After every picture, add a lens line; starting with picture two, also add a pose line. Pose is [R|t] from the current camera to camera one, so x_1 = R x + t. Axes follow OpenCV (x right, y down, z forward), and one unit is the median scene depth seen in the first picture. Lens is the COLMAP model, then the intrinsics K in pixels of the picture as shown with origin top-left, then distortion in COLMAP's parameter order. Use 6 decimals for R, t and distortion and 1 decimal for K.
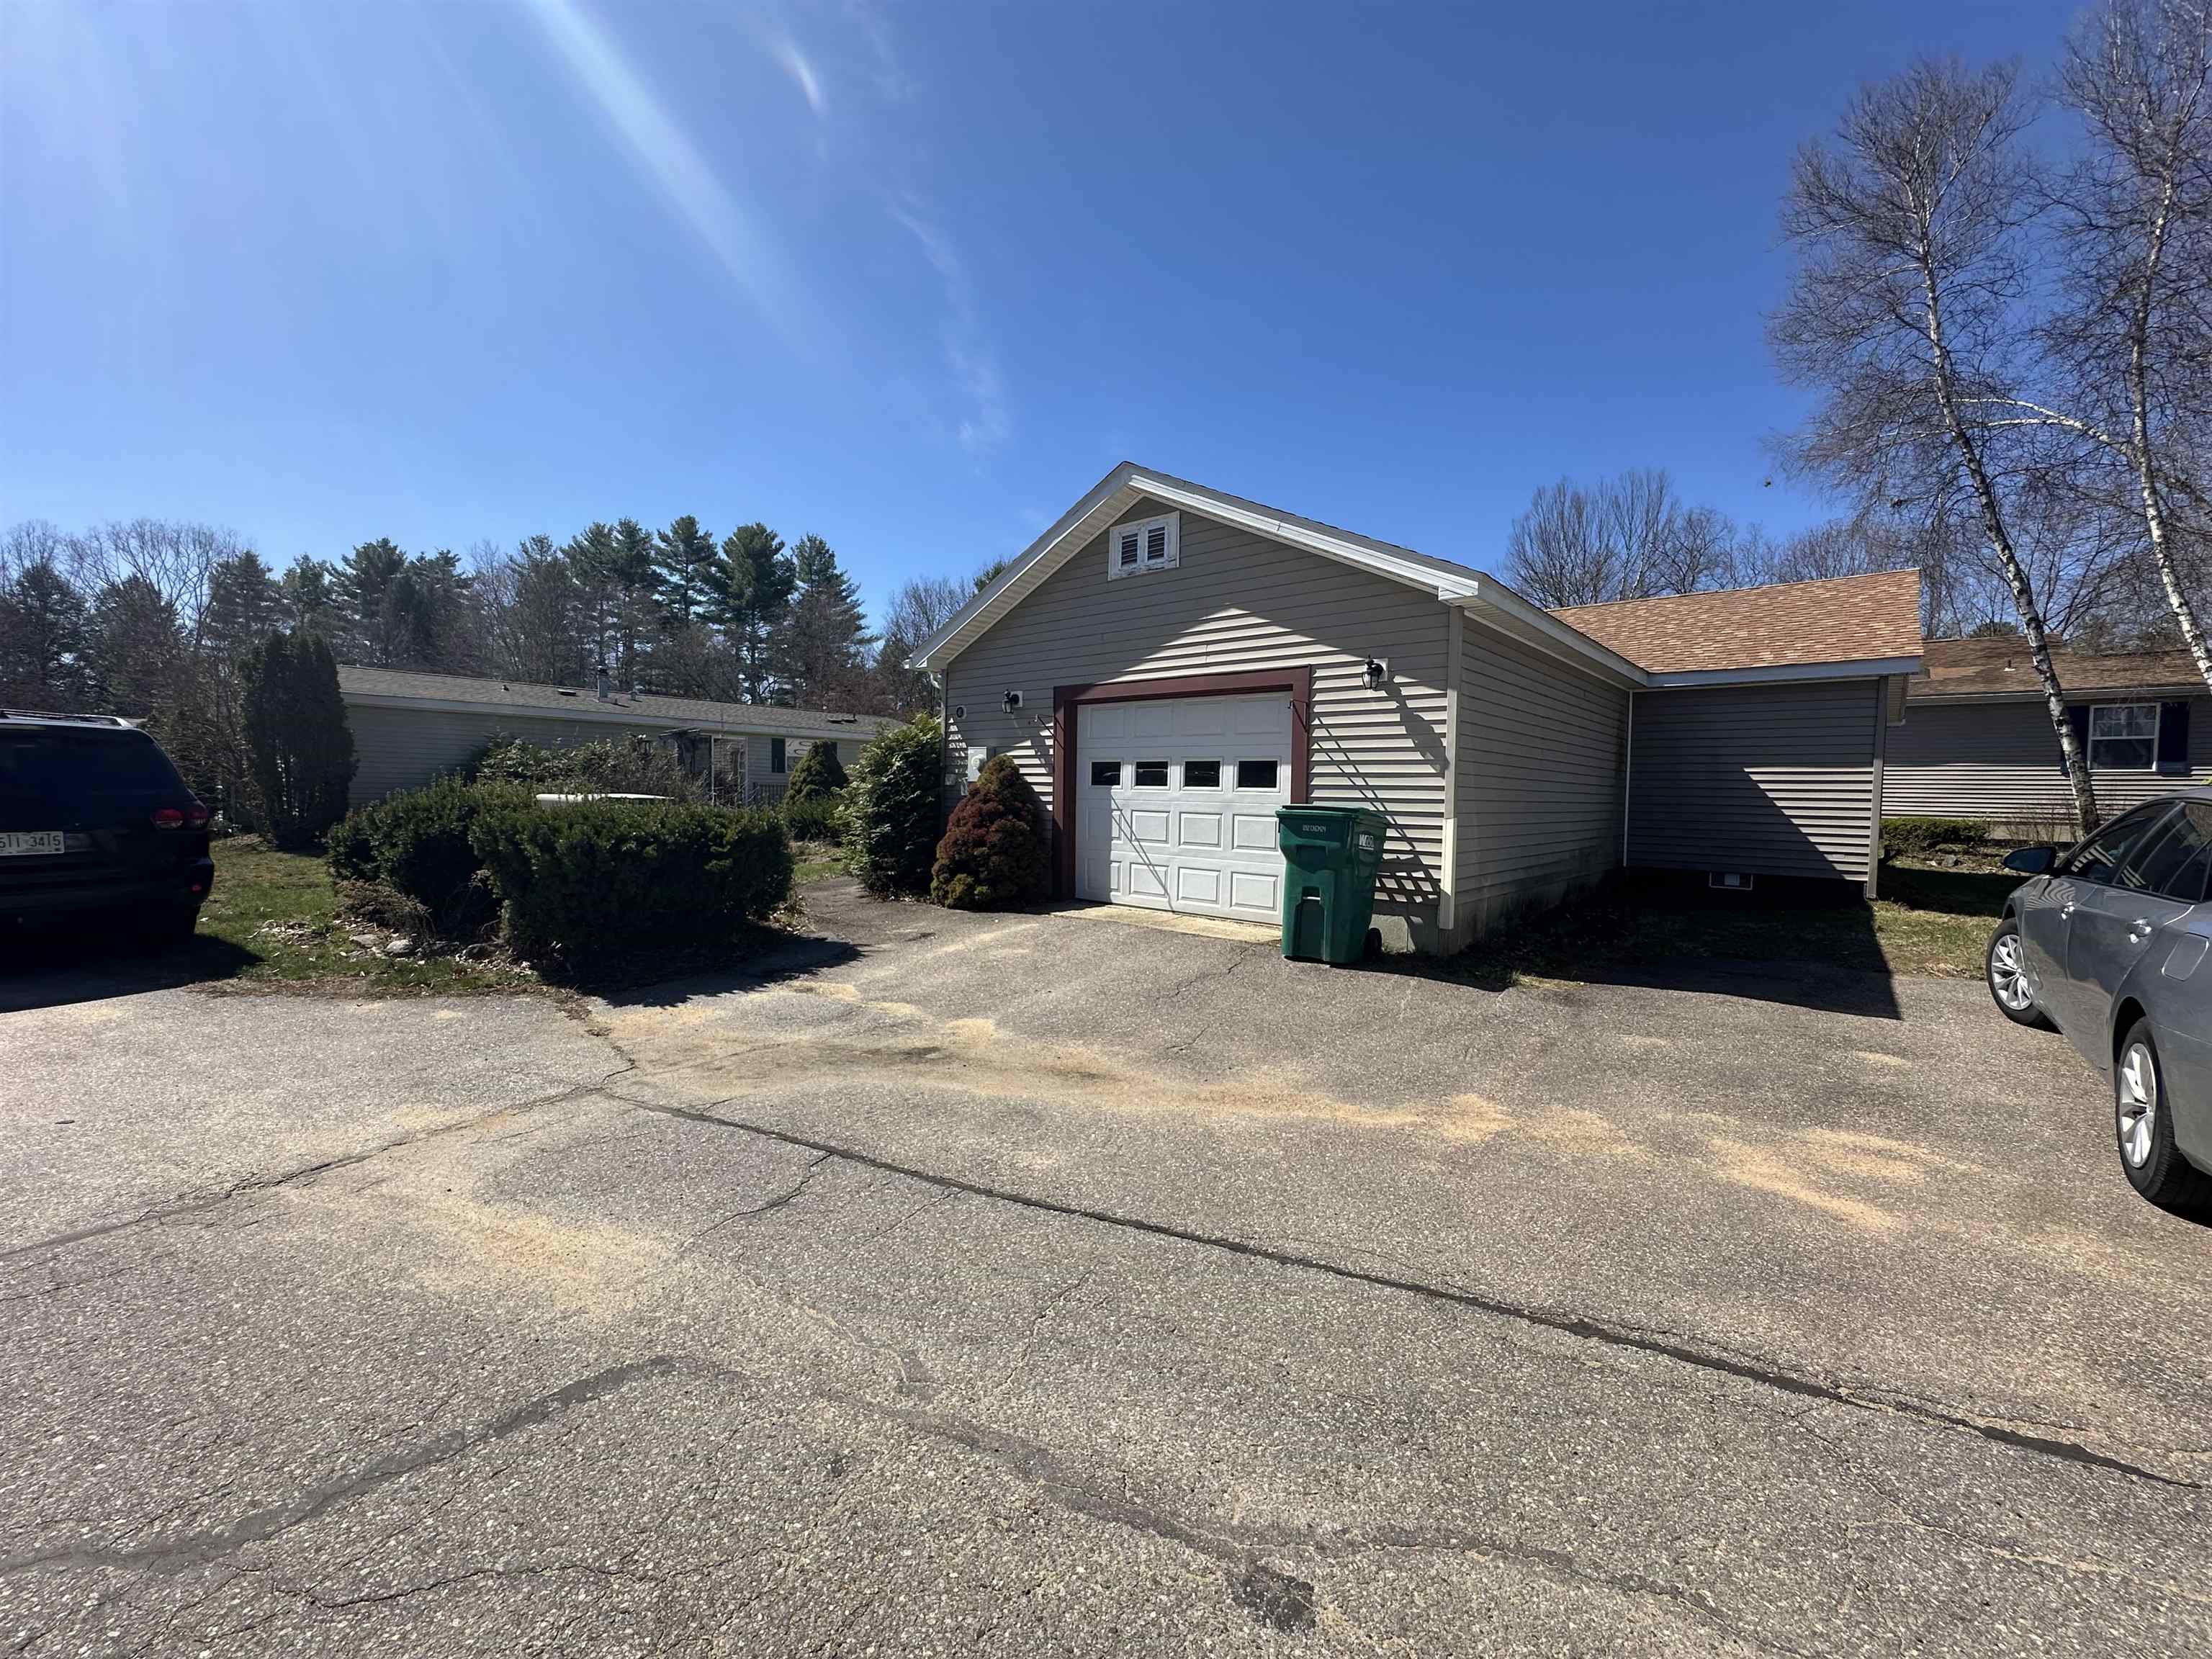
lens RADIAL K [[882.3, 0, 1103.2], [0, 882.3, 828.4], [0, 0, 1]] dist [-0.002244, -0.000520]
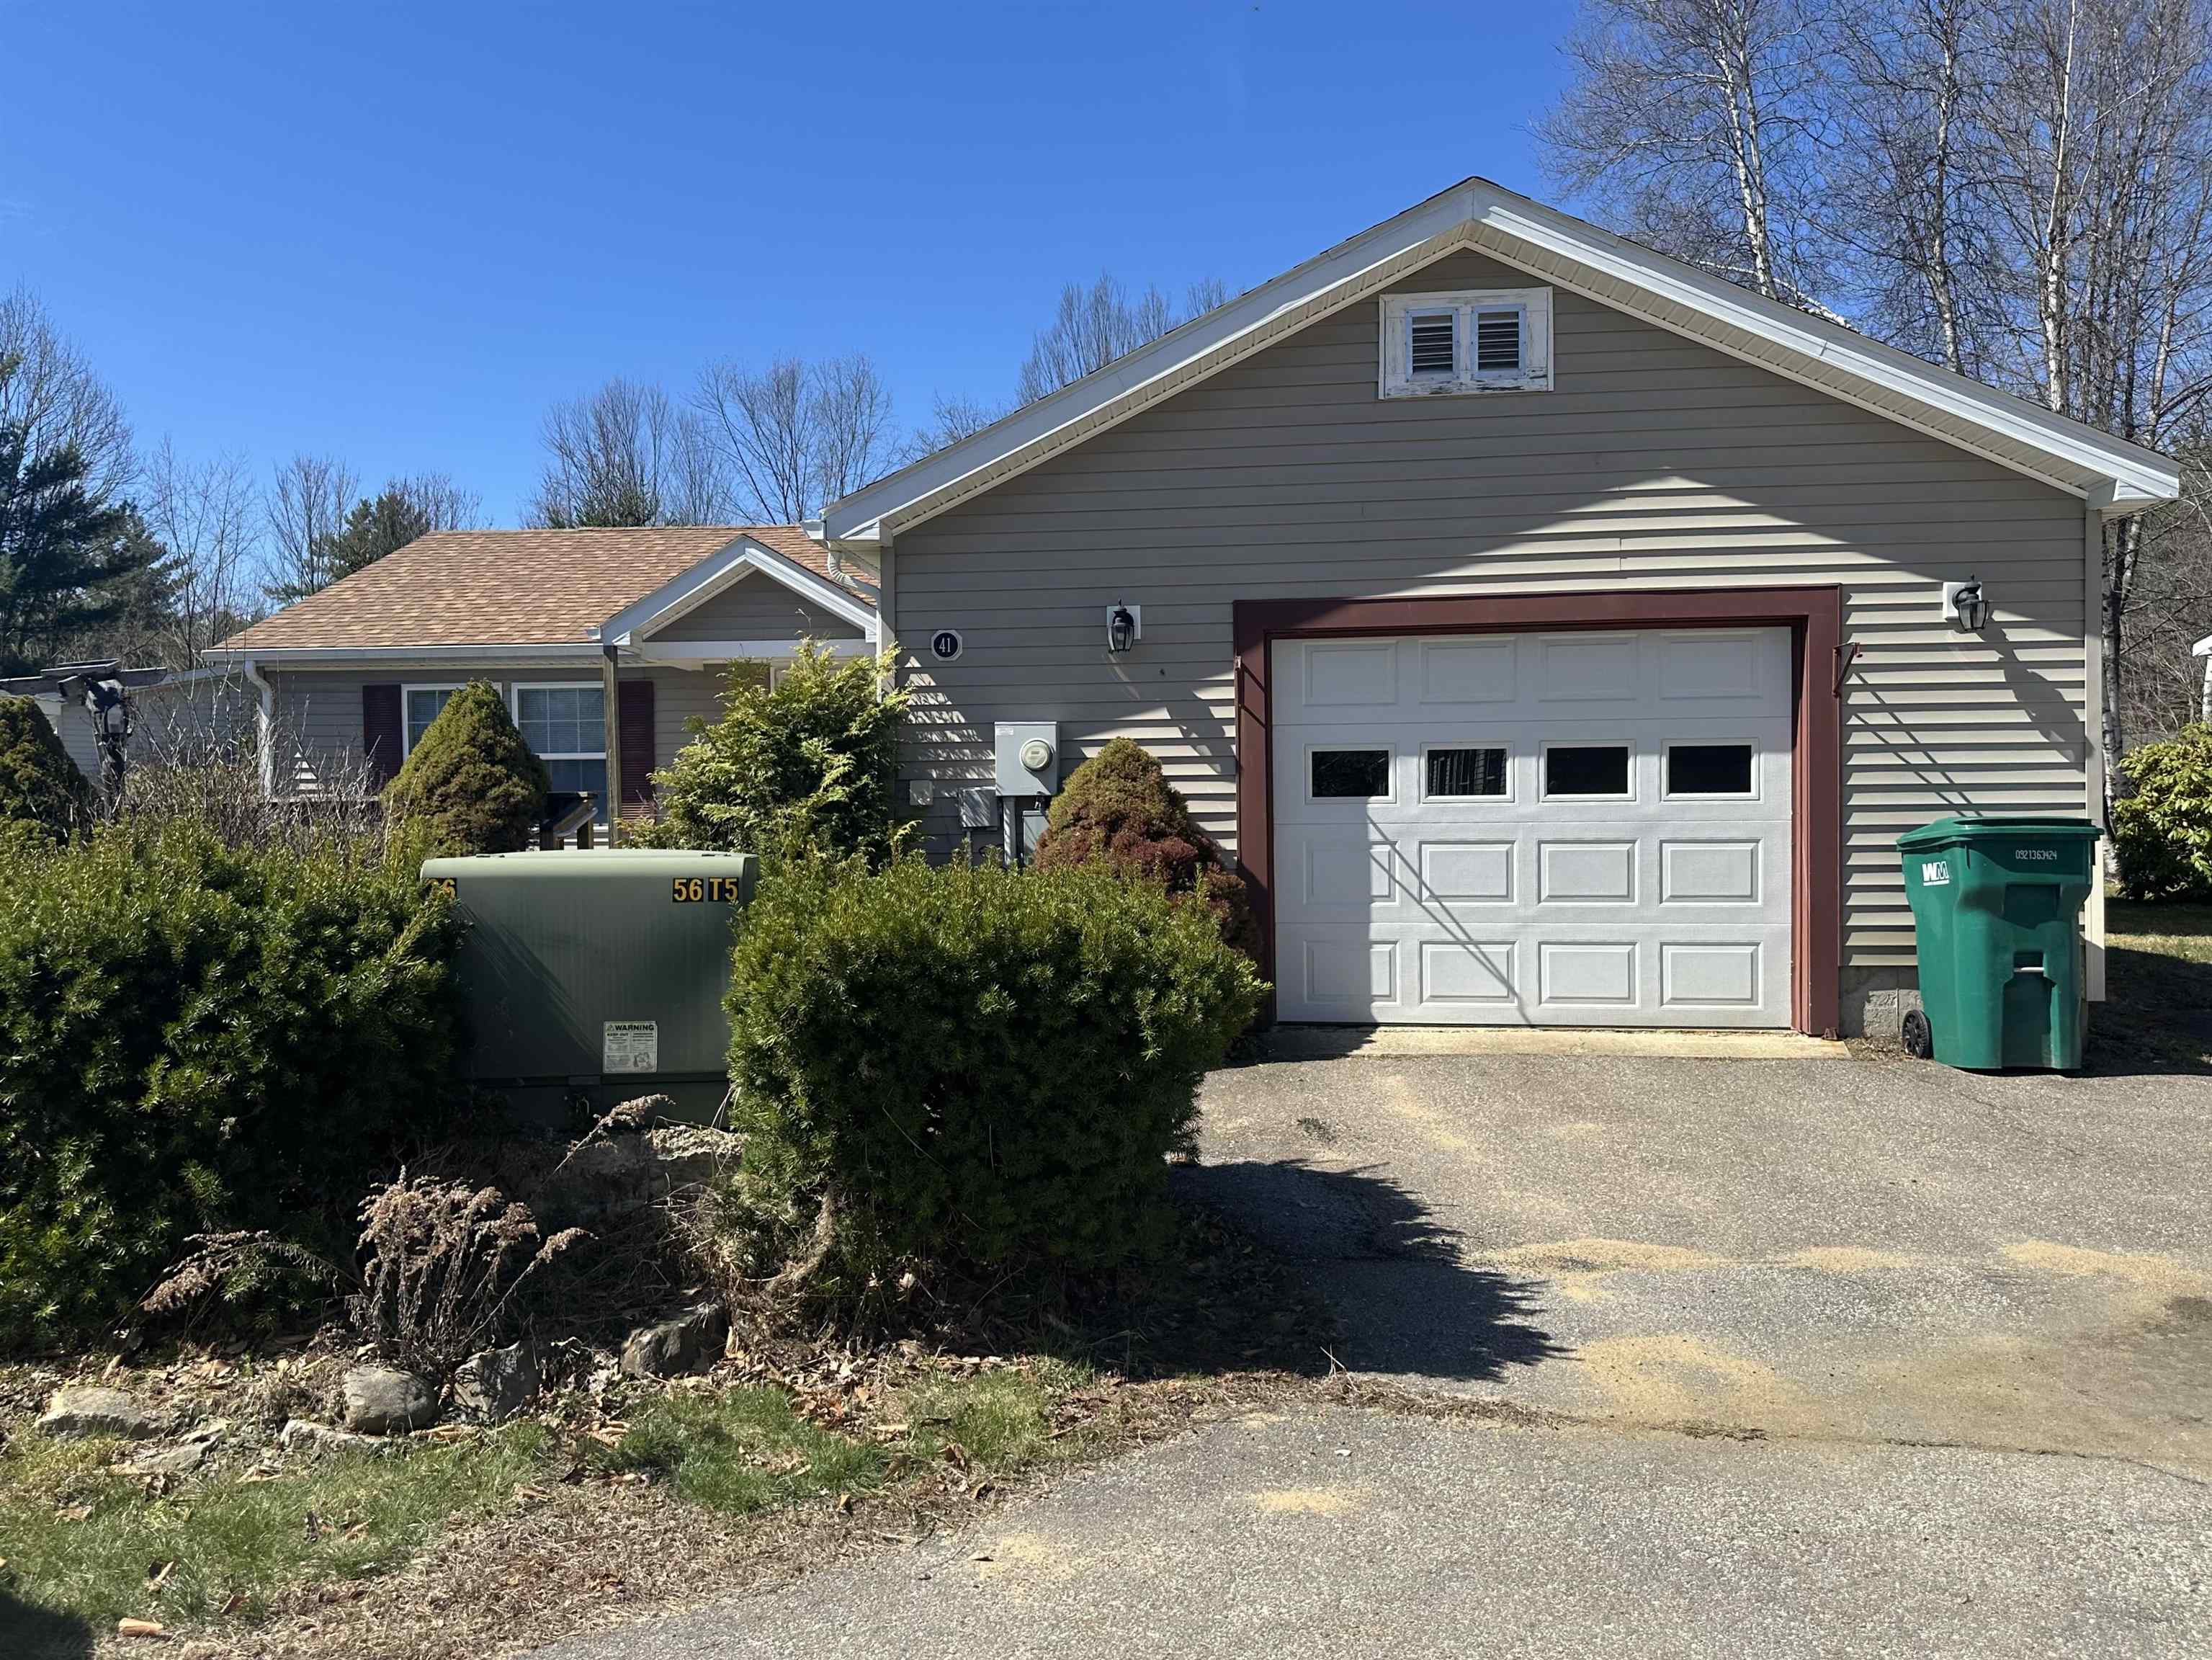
lens RADIAL K [[1642.9, 0, 1101.0], [0, 1642.9, 851.5], [0, 0, 1]] dist [0.121456, -0.220574]
pose [[0.817242, -0.041354, 0.574809, -0.772590], [0.049510, 0.998773, 0.001463, -0.029196], [-0.574164, 0.027263, 0.818286, 0.341542]]
